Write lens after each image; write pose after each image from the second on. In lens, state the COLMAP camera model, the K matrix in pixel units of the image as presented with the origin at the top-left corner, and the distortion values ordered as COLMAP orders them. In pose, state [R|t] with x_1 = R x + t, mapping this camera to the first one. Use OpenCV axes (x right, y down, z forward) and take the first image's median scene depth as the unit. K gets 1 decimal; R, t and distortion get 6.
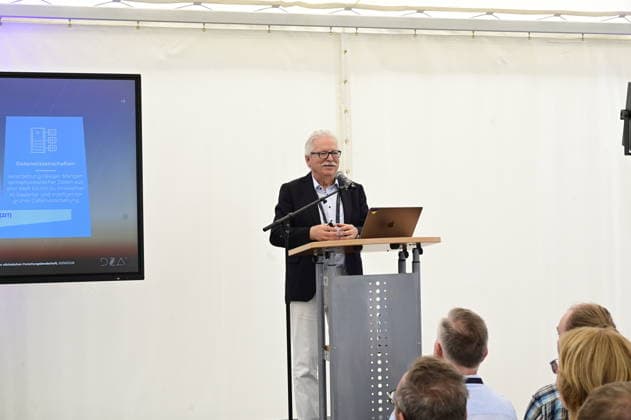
lens RADIAL K [[1254.9, 0, 315.5], [0, 1254.9, 210.0], [0, 0, 1]] dist [0.017653, 0.207664]
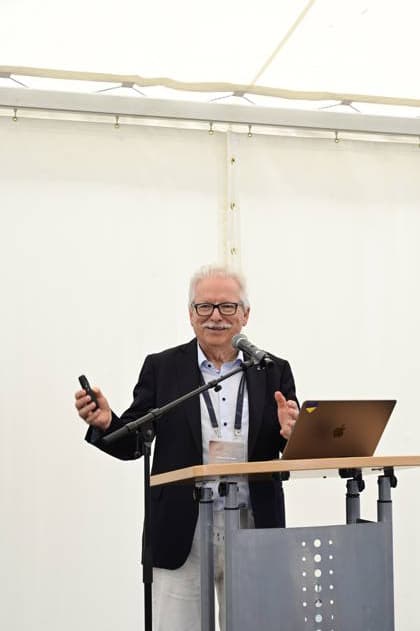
lens RADIAL K [[1254.9, 0, 210.2], [0, 1254.9, 332.0], [0, 0, 1]] dist [0.017653, 0.207664]
pose [[0.999126, 0.010672, 0.040403, -0.016747], [-0.008540, 0.998580, -0.052583, -0.002413], [-0.040907, 0.052192, 0.997799, 0.427412]]
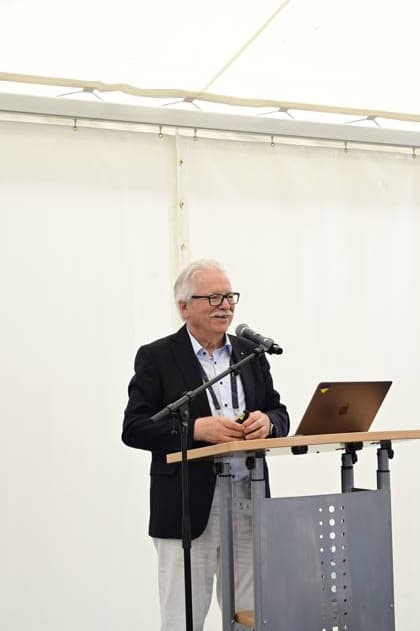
lens RADIAL K [[1254.9, 0, 210.2], [0, 1254.9, 332.0], [0, 0, 1]] dist [0.017653, 0.207664]
pose [[0.983250, 0.002605, 0.182244, -0.106750], [0.006282, 0.998819, -0.048169, 0.002457], [-0.182154, 0.048507, 0.982073, 0.384774]]
